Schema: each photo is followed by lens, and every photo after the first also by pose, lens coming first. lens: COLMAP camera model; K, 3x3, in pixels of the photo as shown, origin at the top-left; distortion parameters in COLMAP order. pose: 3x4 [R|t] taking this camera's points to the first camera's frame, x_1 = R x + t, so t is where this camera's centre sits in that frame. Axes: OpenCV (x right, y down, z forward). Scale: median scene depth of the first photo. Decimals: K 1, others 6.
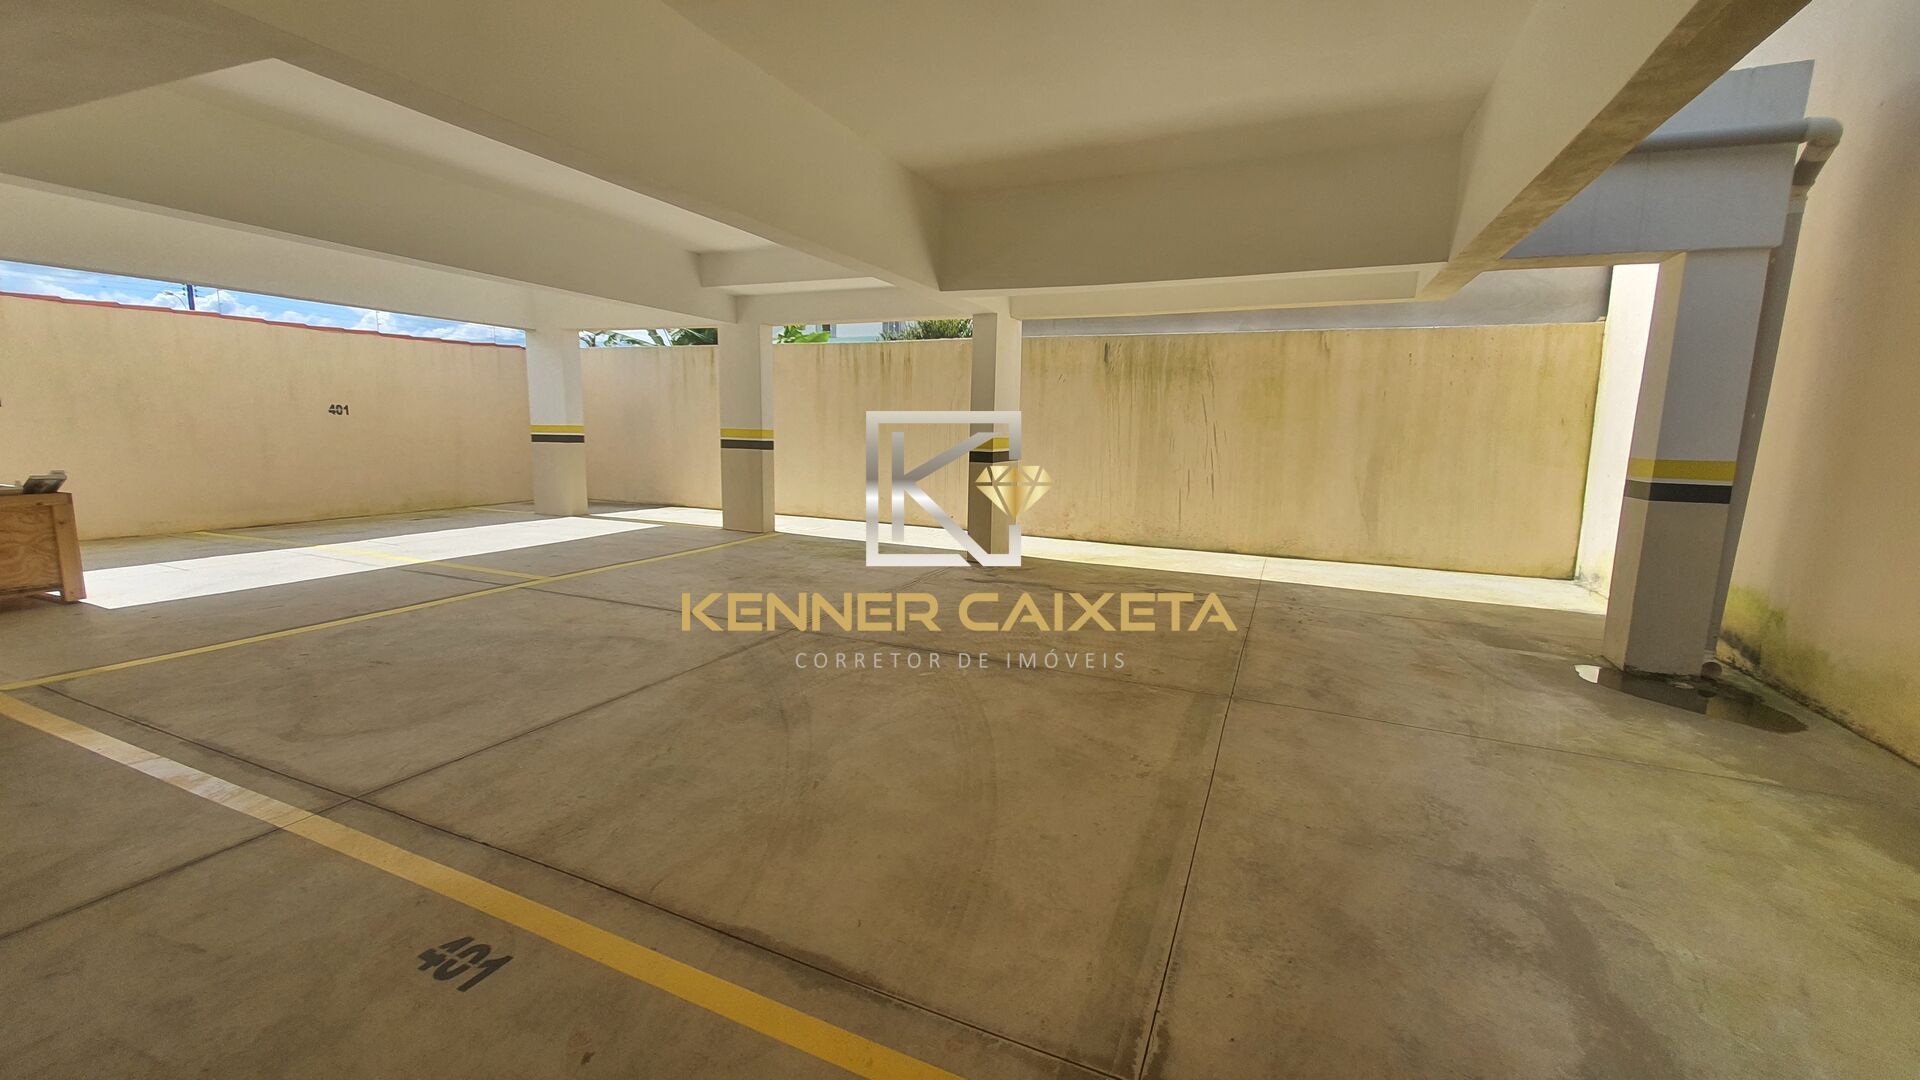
lens RADIAL K [[742.2, 0, 960.0], [0, 742.2, 540.0], [0, 0, 1]] dist [0.002040, 0.000249]
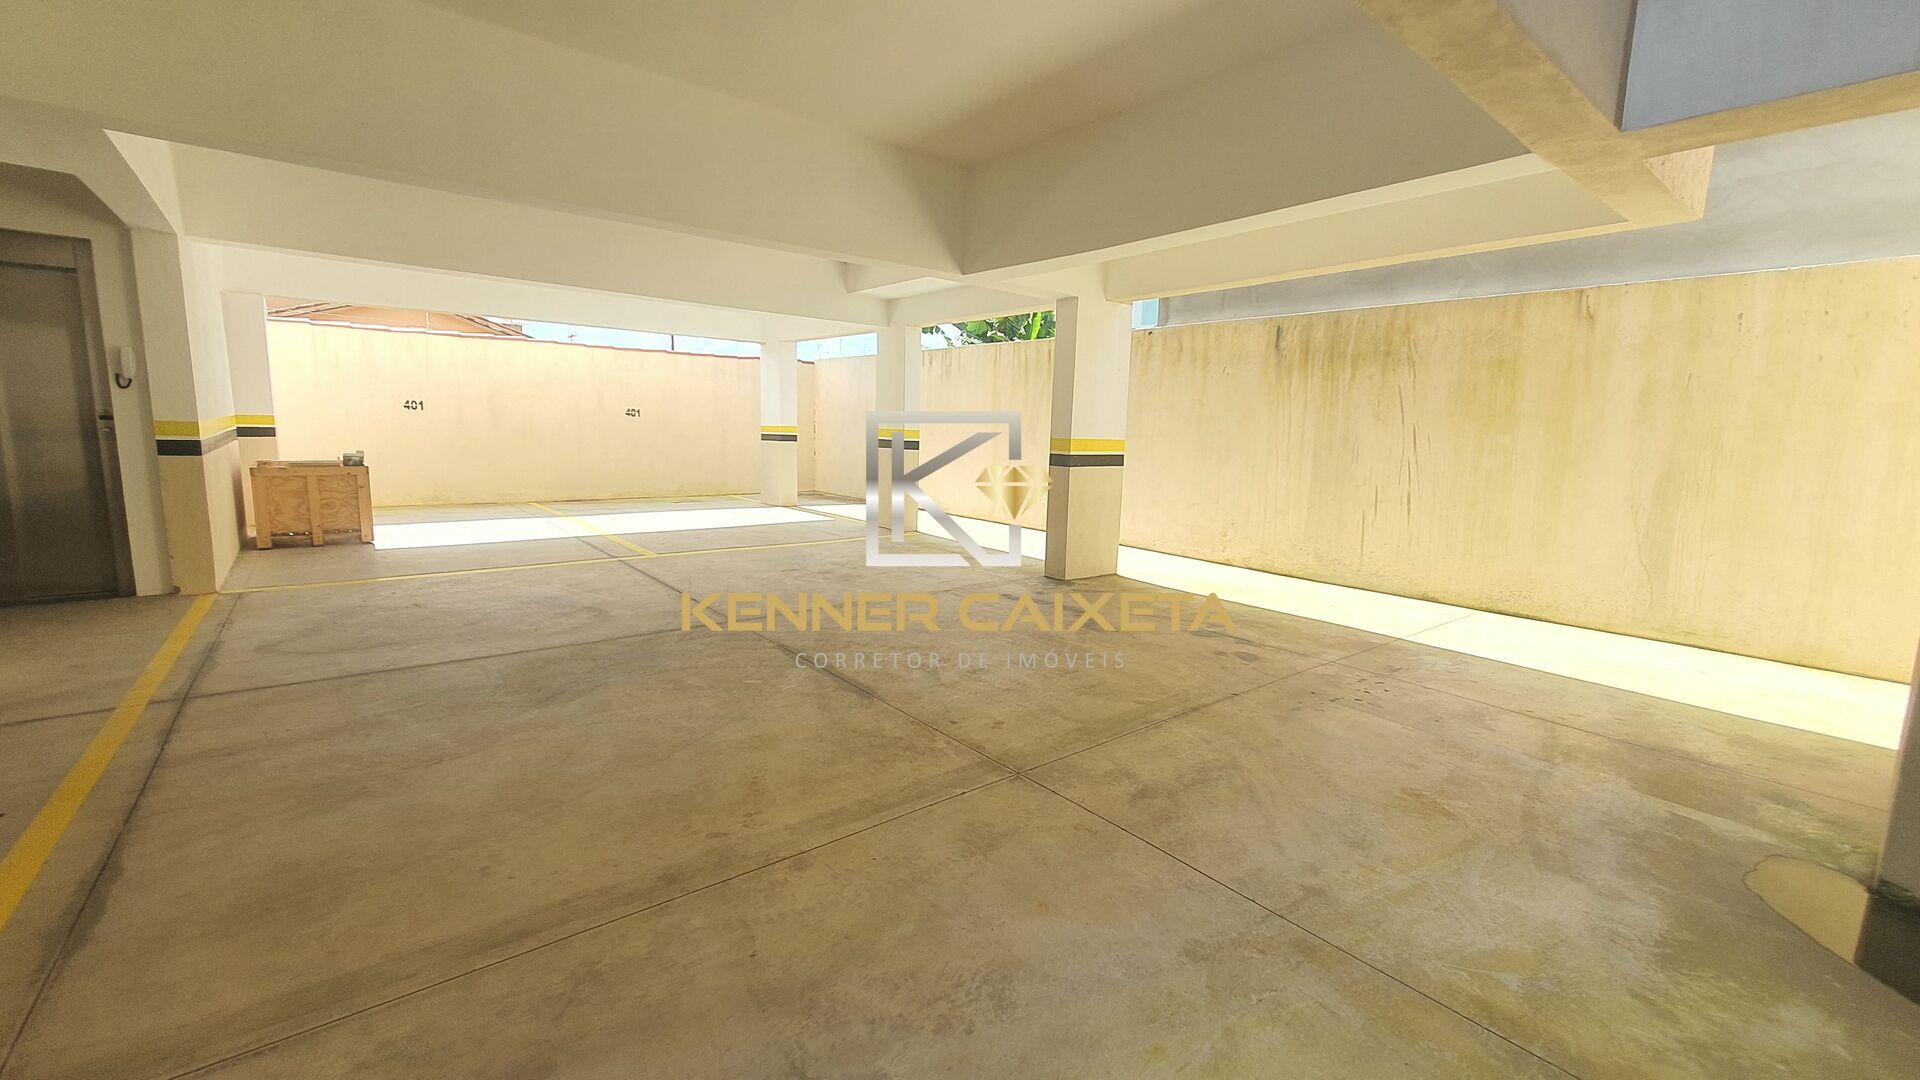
lens RADIAL K [[756.3, 0, 961.9], [0, 756.3, 532.5], [0, 0, 1]] dist [0.001733, 0.000003]
pose [[0.893010, 0.066537, -0.445092, 0.496758], [-0.077490, 0.996972, -0.006435, -0.016167], [0.443316, 0.040237, 0.895462, 0.220248]]
